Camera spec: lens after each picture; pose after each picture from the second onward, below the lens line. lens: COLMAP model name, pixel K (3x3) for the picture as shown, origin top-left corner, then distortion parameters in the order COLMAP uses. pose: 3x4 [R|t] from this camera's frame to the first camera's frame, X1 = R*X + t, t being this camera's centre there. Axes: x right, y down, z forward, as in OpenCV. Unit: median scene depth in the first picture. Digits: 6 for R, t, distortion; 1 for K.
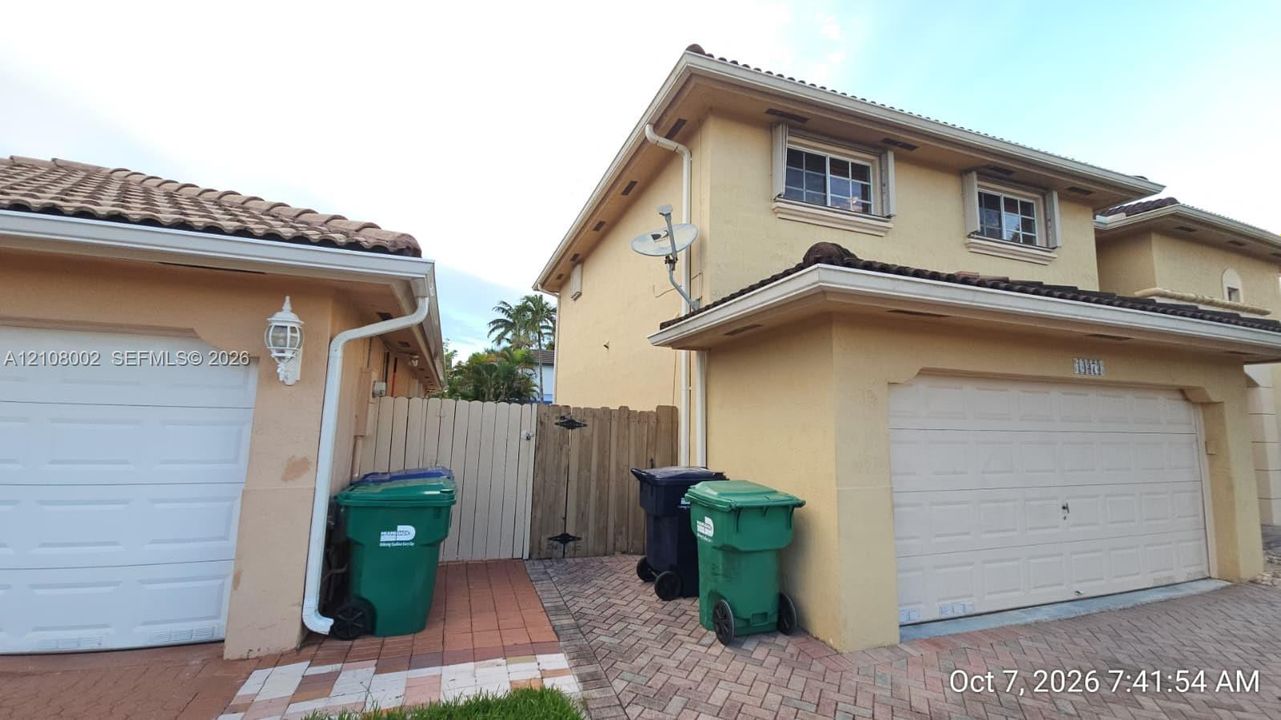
lens RADIAL K [[520.5, 0, 641.3], [0, 520.5, 353.3], [0, 0, 1]] dist [0.001565, -0.000376]
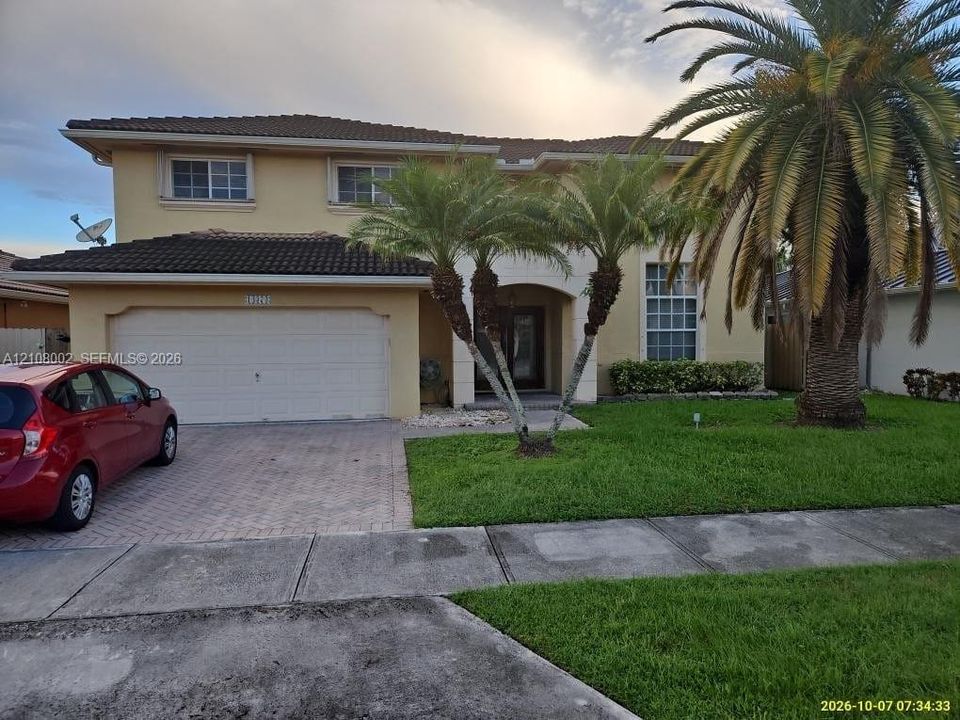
lens RADIAL K [[641.6, 0, 475.1], [0, 641.6, 364.8], [0, 0, 1]] dist [0.073455, -0.065864]
pose [[0.977210, -0.021511, -0.211180, 1.705274], [0.054958, 0.986570, 0.153815, -0.046475], [0.205036, -0.161915, 0.965269, -0.891172]]
